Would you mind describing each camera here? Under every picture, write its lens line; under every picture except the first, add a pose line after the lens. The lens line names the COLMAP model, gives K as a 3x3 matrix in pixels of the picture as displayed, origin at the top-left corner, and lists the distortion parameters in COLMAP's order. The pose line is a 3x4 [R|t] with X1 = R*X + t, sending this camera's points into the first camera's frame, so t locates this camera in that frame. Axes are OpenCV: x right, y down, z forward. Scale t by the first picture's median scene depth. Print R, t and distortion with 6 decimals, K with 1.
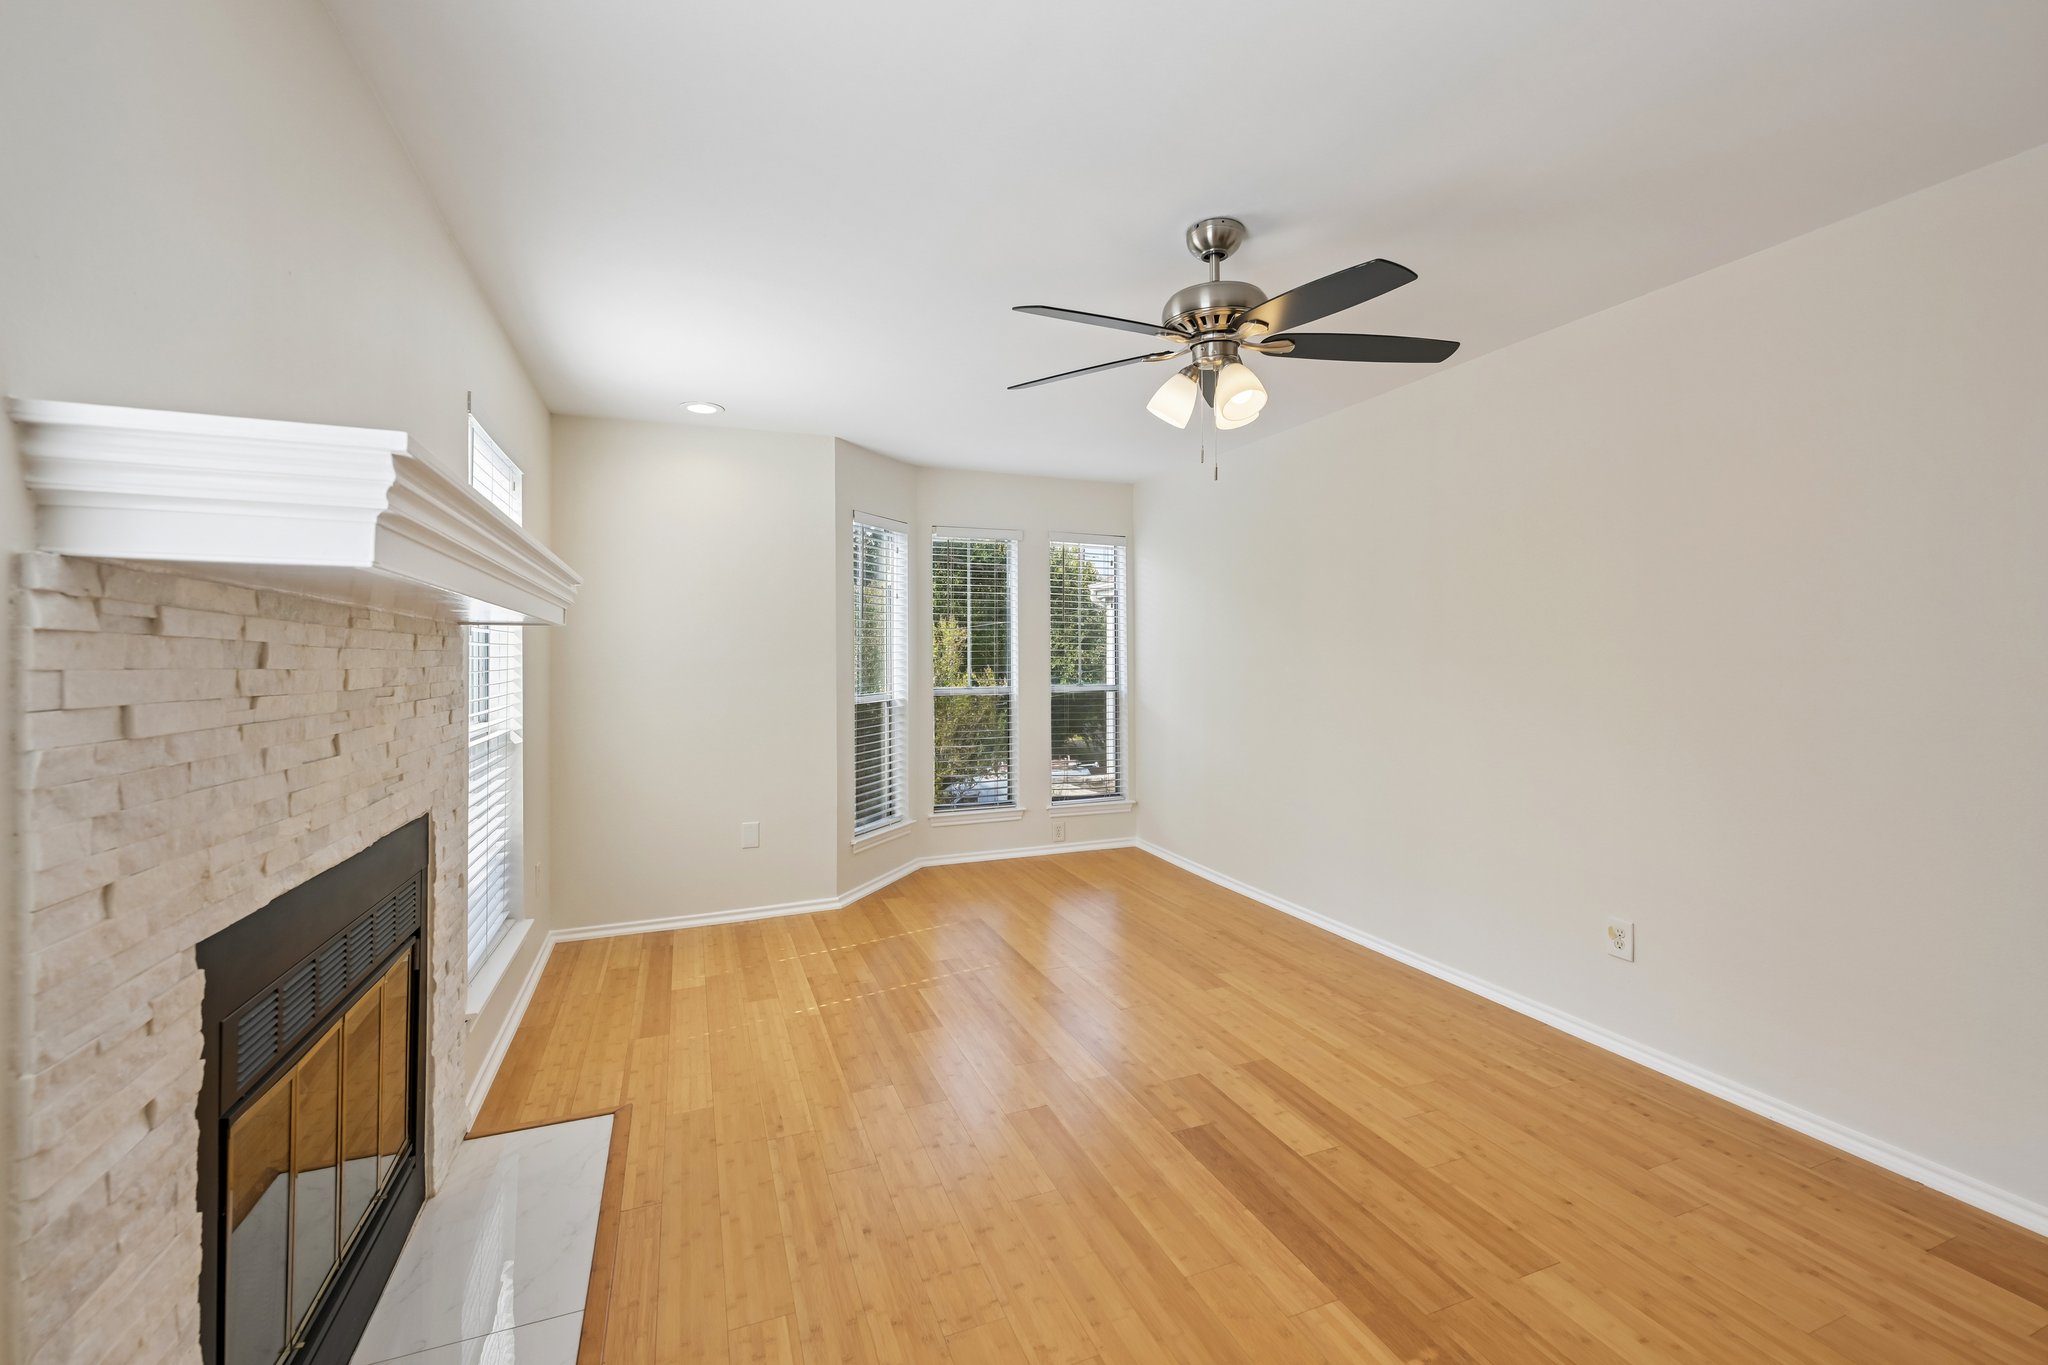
lens RADIAL K [[849.3, 0, 1023.0], [0, 849.3, 651.3], [0, 0, 1]] dist [0.000499, -0.000284]
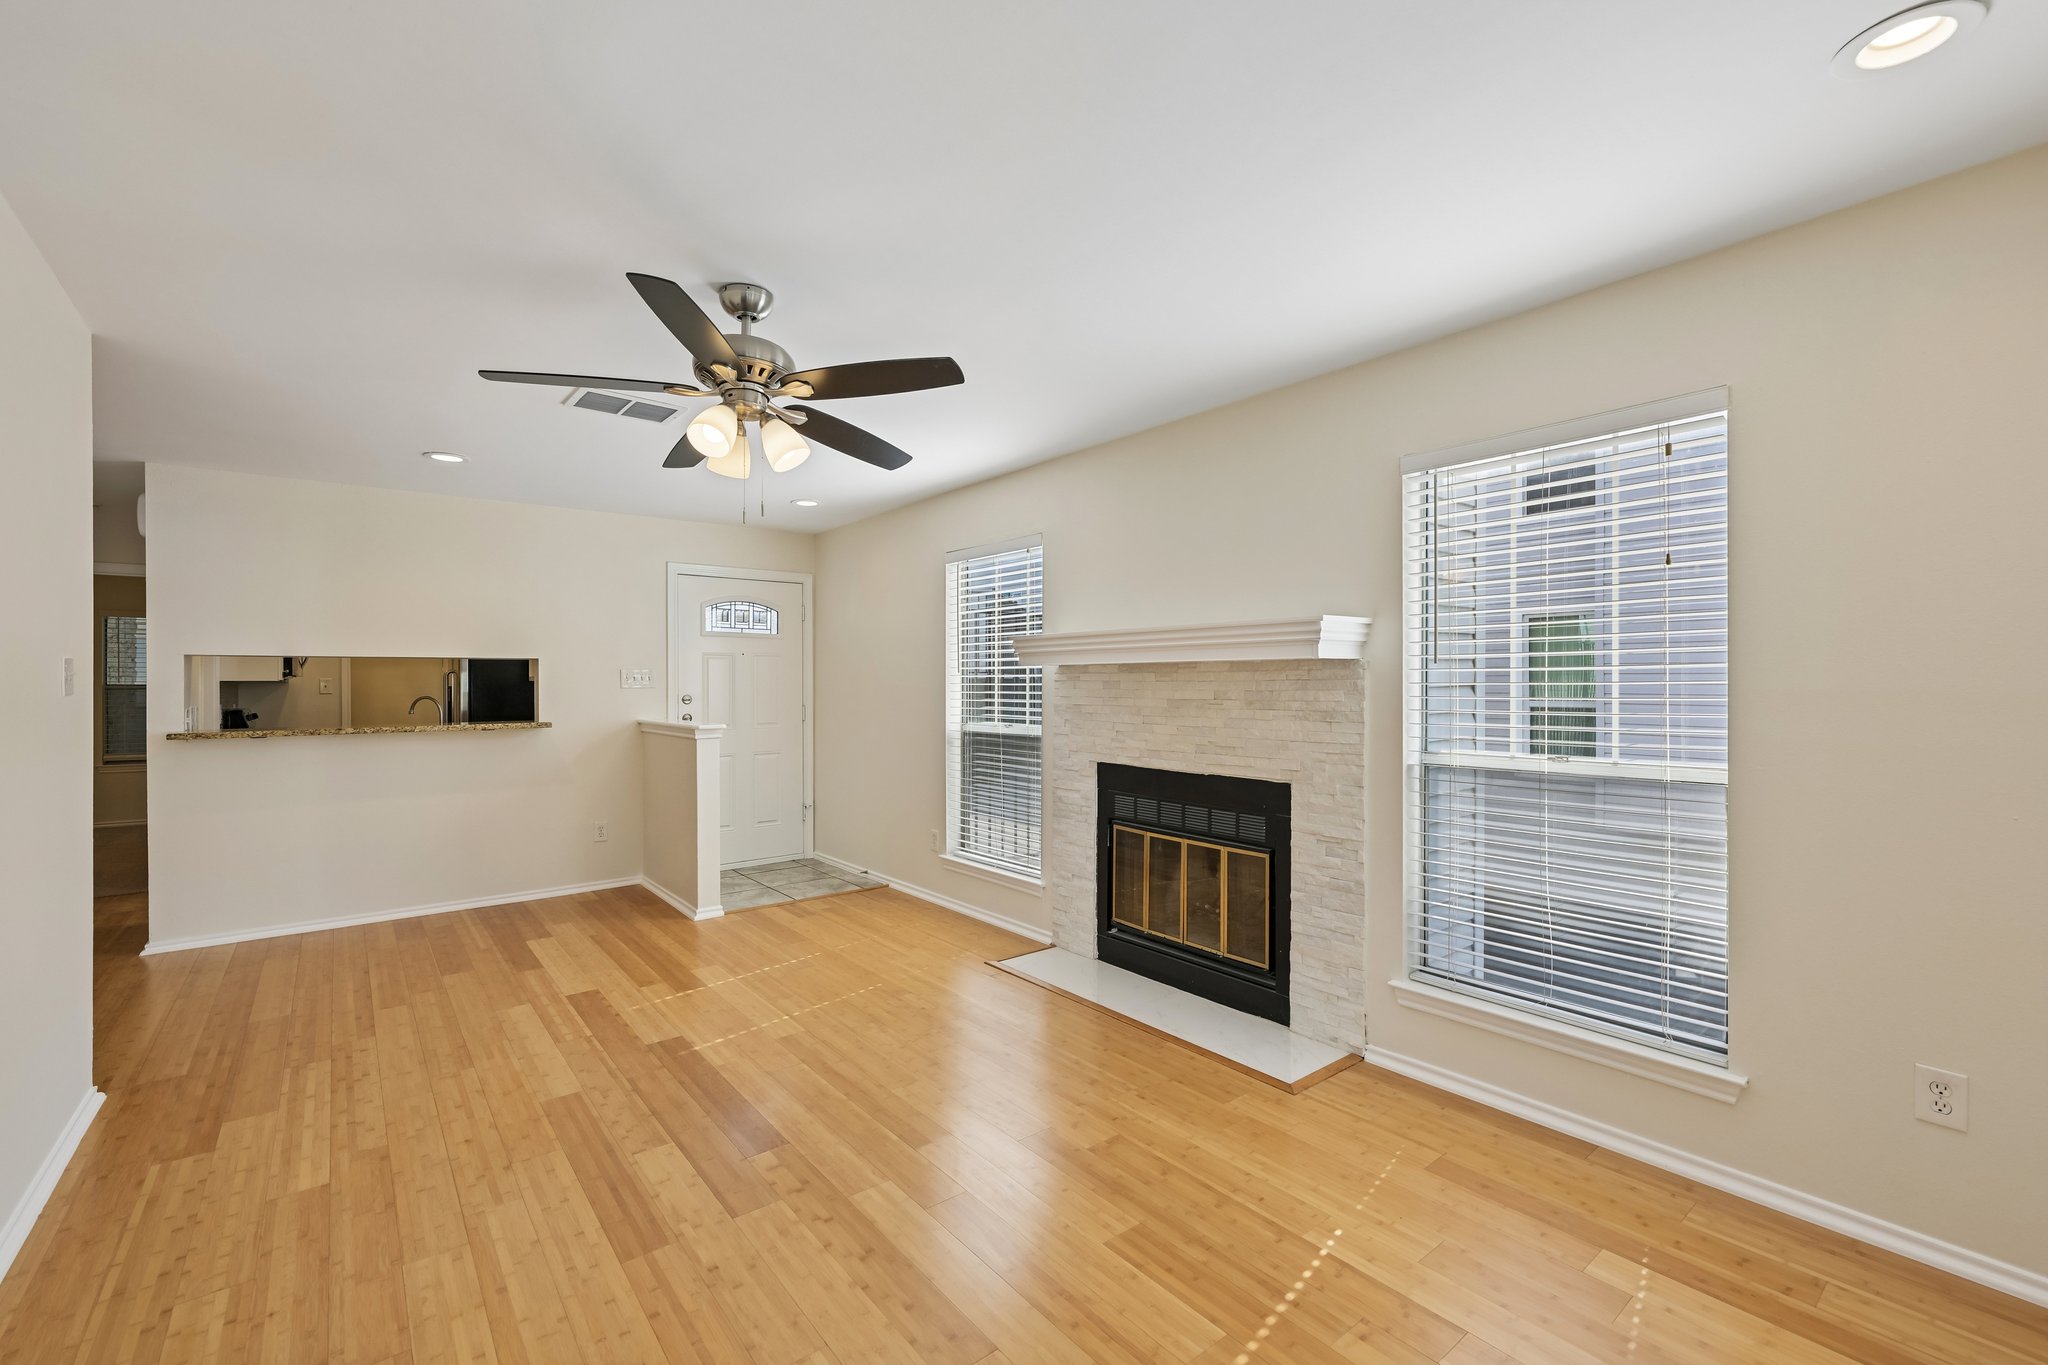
lens RADIAL K [[849.3, 0, 1013.8], [0, 849.3, 682.9], [0, 0, 1]] dist [0.000499, -0.000284]
pose [[-0.957696, 0.007189, -0.287693, 0.158887], [0.010028, 0.999914, -0.008394, 0.008464], [0.287608, -0.010924, -0.957686, 1.601356]]
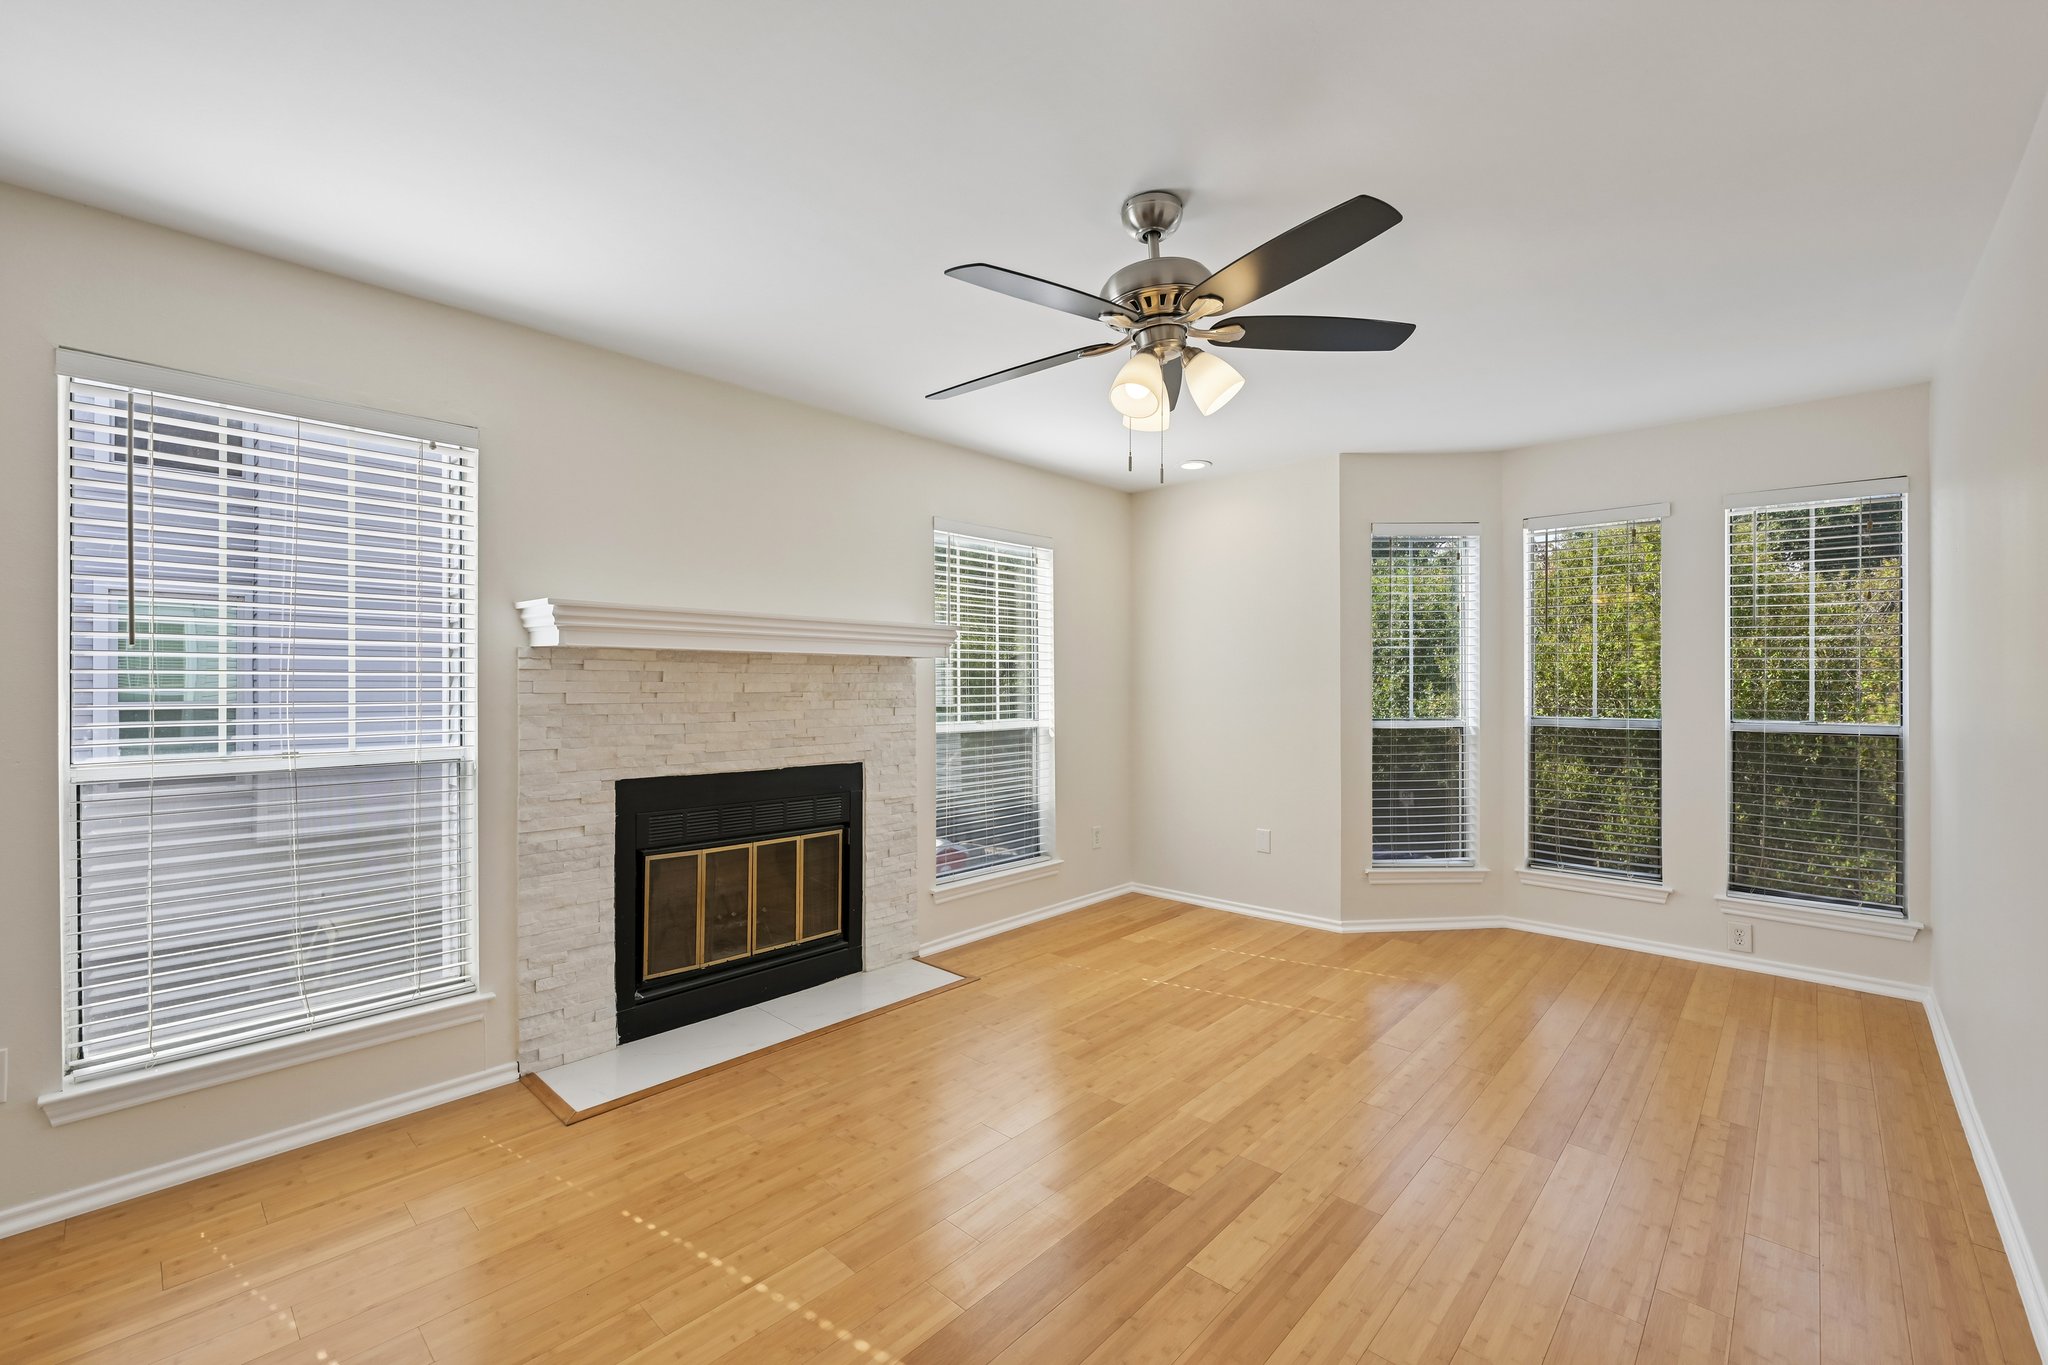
lens RADIAL K [[849.3, 0, 1021.9], [0, 849.3, 684.8], [0, 0, 1]] dist [0.000499, -0.000284]
pose [[0.423711, 0.008255, -0.905760, 0.747553], [0.005138, 0.999920, 0.011516, 0.002595], [0.905783, -0.009533, 0.423635, 0.363307]]
